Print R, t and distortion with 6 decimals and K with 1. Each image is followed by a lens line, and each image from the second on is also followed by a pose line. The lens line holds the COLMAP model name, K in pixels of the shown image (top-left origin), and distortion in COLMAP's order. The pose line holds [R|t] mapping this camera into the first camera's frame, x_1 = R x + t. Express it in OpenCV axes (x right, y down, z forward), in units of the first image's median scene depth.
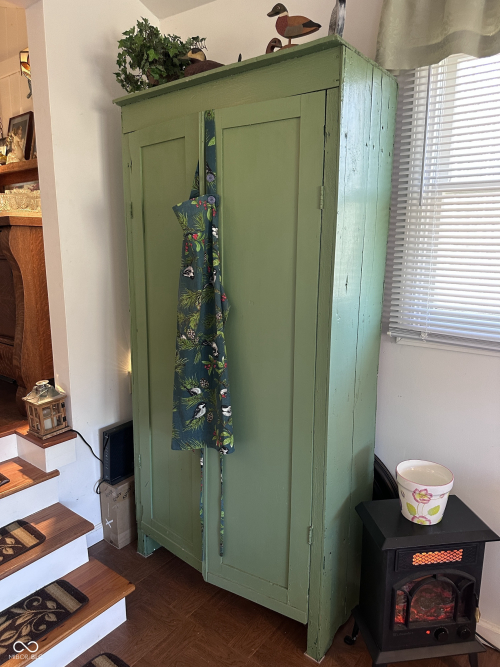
lens RADIAL K [[470.9, 0, 245.1], [0, 470.9, 338.7], [0, 0, 1]] dist [0.063178, -0.084738]
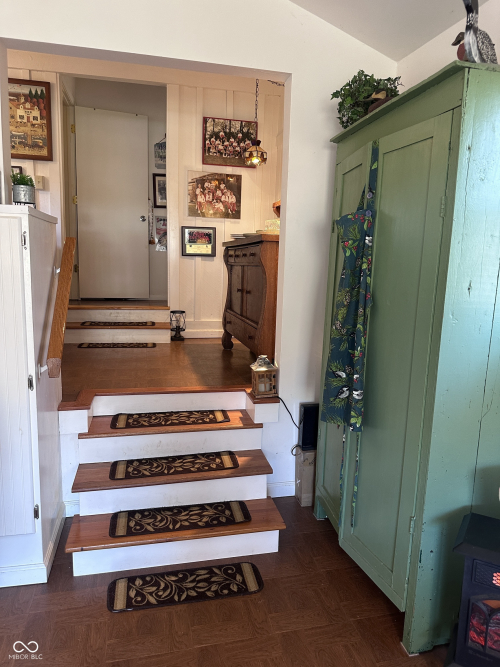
lens RADIAL K [[470.9, 0, 255.4], [0, 470.9, 334.1], [0, 0, 1]] dist [0.063178, -0.084738]
pose [[0.778928, 0.114256, -0.616617, 0.445306], [-0.146722, 0.989176, -0.002053, 0.045052], [0.609708, 0.092070, 0.787260, -0.071857]]
